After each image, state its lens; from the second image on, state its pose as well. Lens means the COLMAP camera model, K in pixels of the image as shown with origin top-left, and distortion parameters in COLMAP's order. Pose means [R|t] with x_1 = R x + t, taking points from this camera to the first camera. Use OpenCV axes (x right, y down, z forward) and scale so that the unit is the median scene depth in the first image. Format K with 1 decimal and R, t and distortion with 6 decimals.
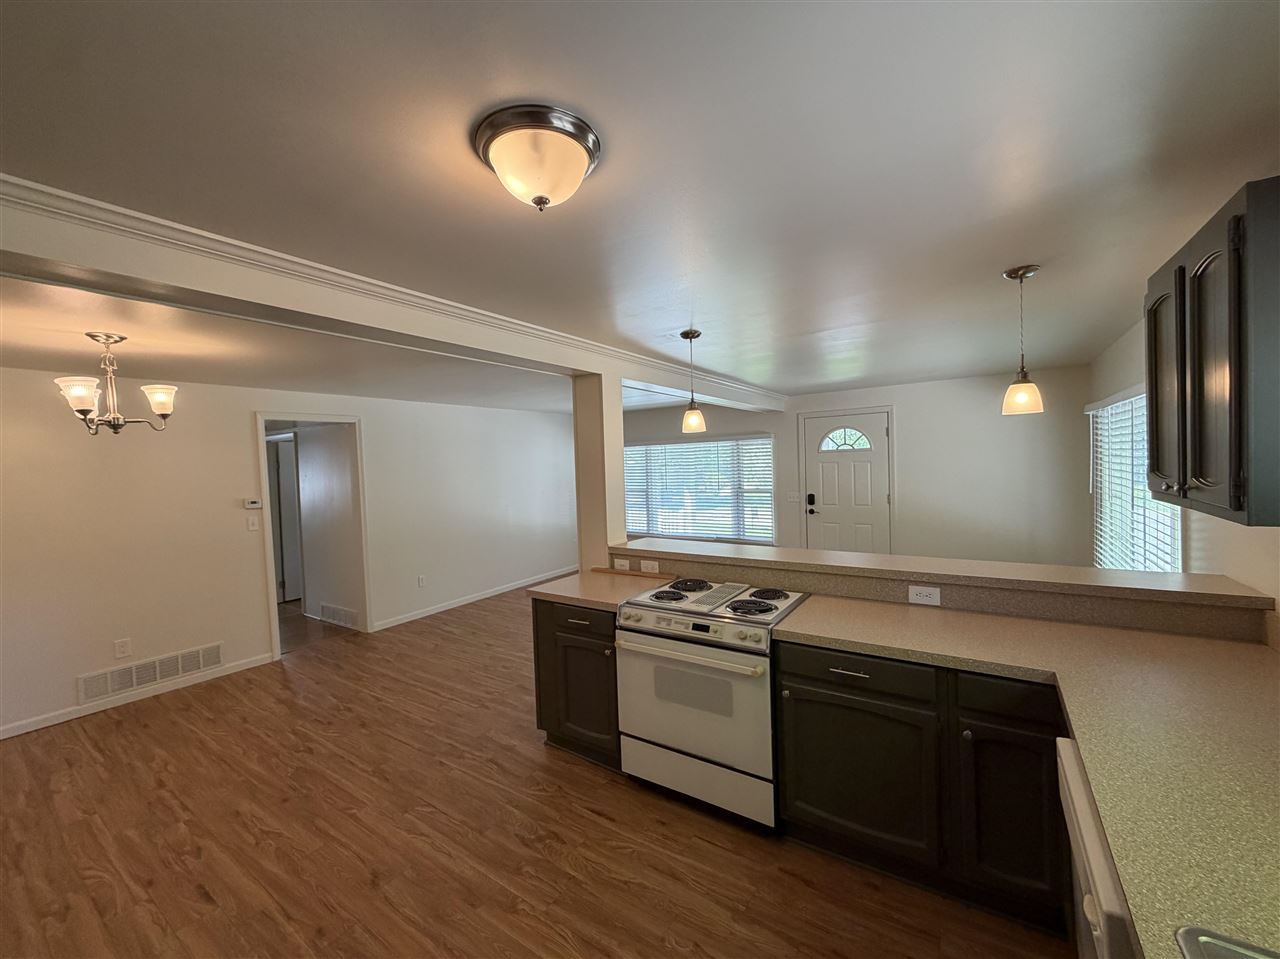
lens RADIAL K [[511.2, 0, 636.8], [0, 511.2, 481.1], [0, 0, 1]] dist [-0.000617, -0.000009]
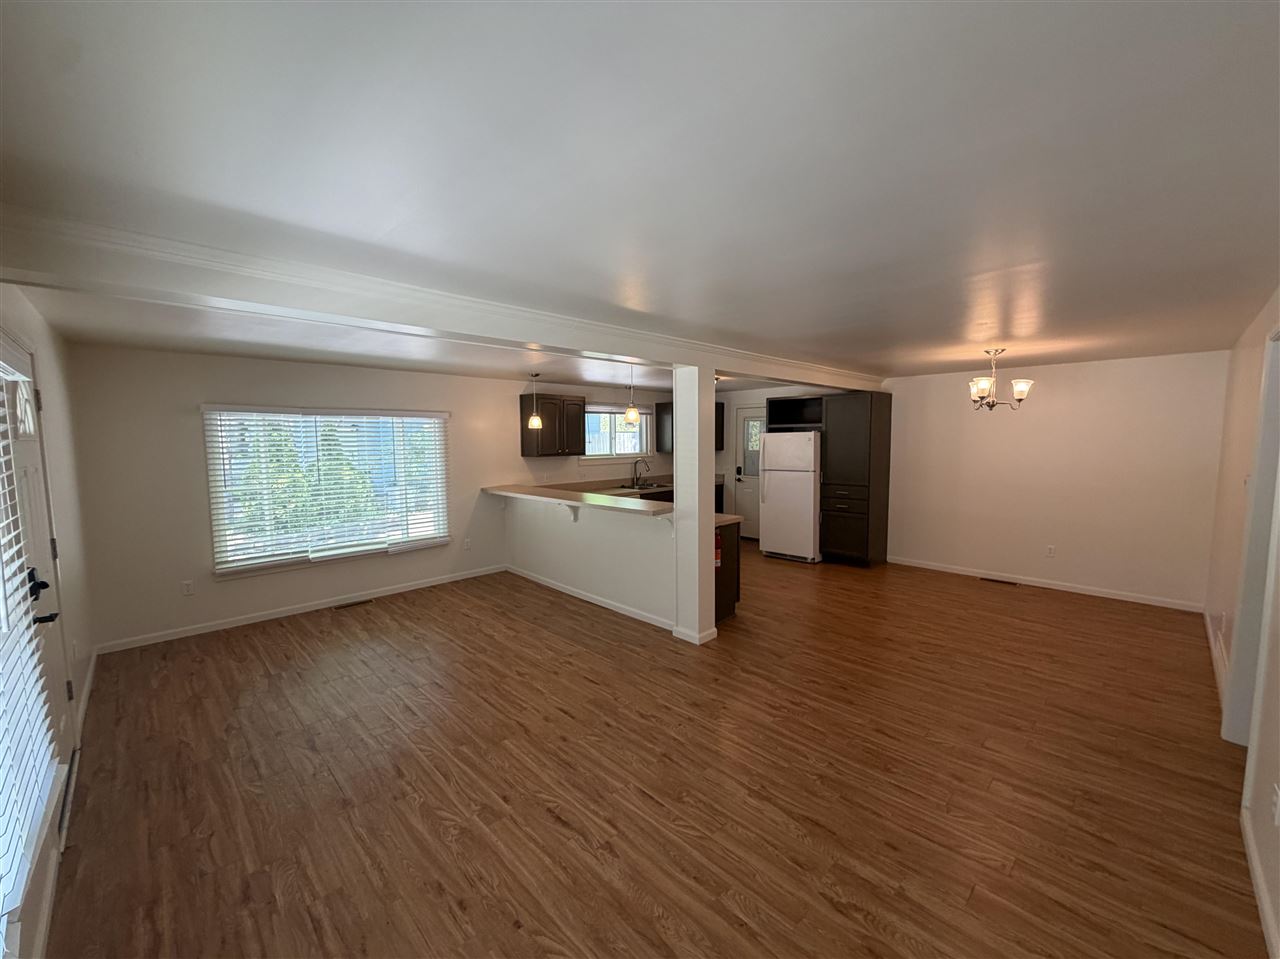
lens RADIAL K [[511.2, 0, 636.4], [0, 511.2, 479.6], [0, 0, 1]] dist [-0.000617, -0.000009]
pose [[-0.978393, 0.023943, 0.205362, -0.205956], [0.047236, 0.992887, 0.109287, -0.093240], [-0.201285, 0.116627, -0.972565, 2.501703]]
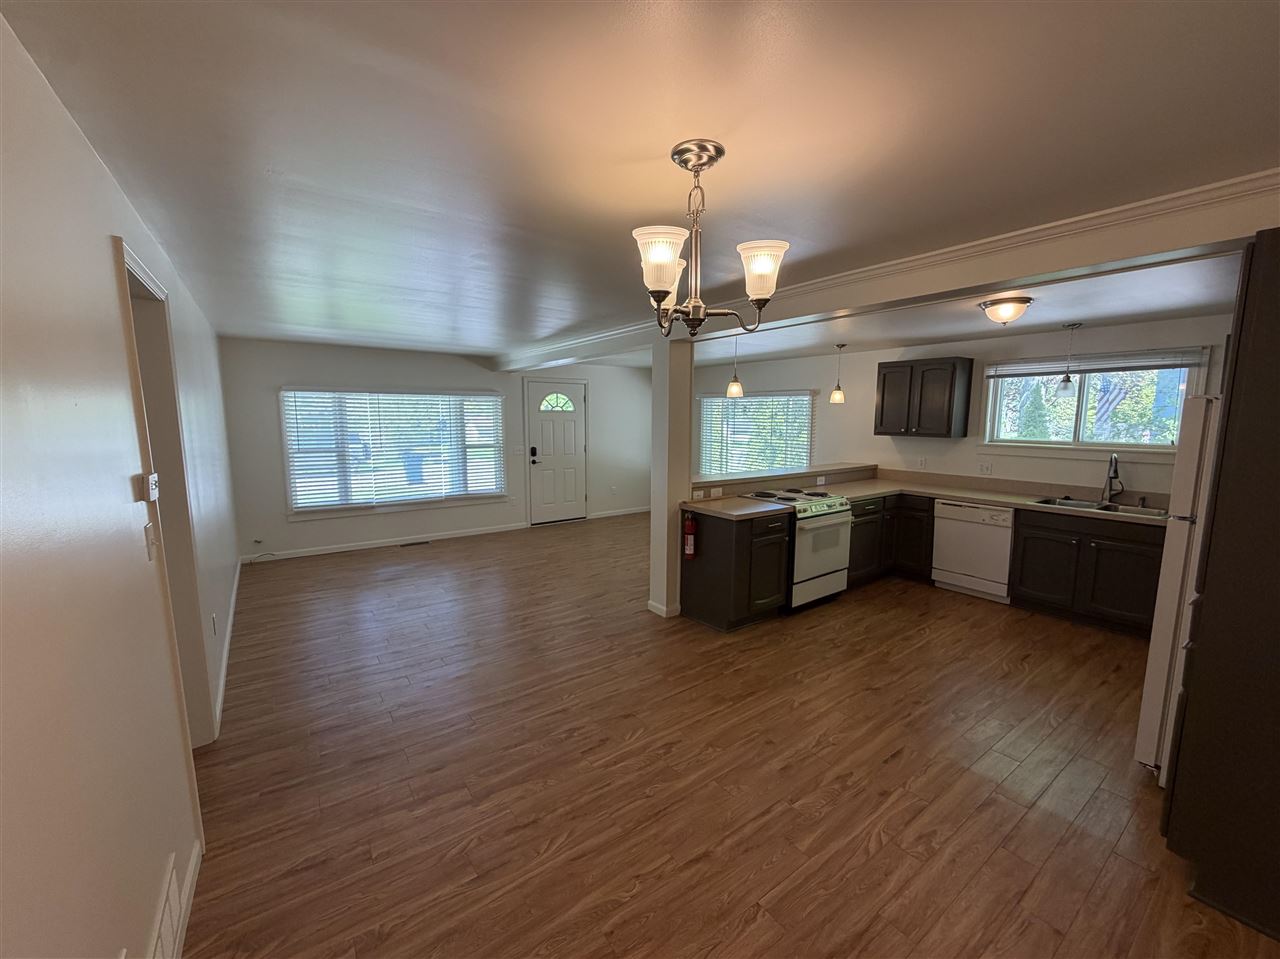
lens RADIAL K [[511.2, 0, 640.2], [0, 511.2, 476.0], [0, 0, 1]] dist [-0.000617, -0.000009]
pose [[0.341459, -0.075196, 0.936884, -1.397700], [0.015935, 0.997114, 0.074222, 0.017261], [-0.939761, -0.010415, 0.341672, 0.748360]]
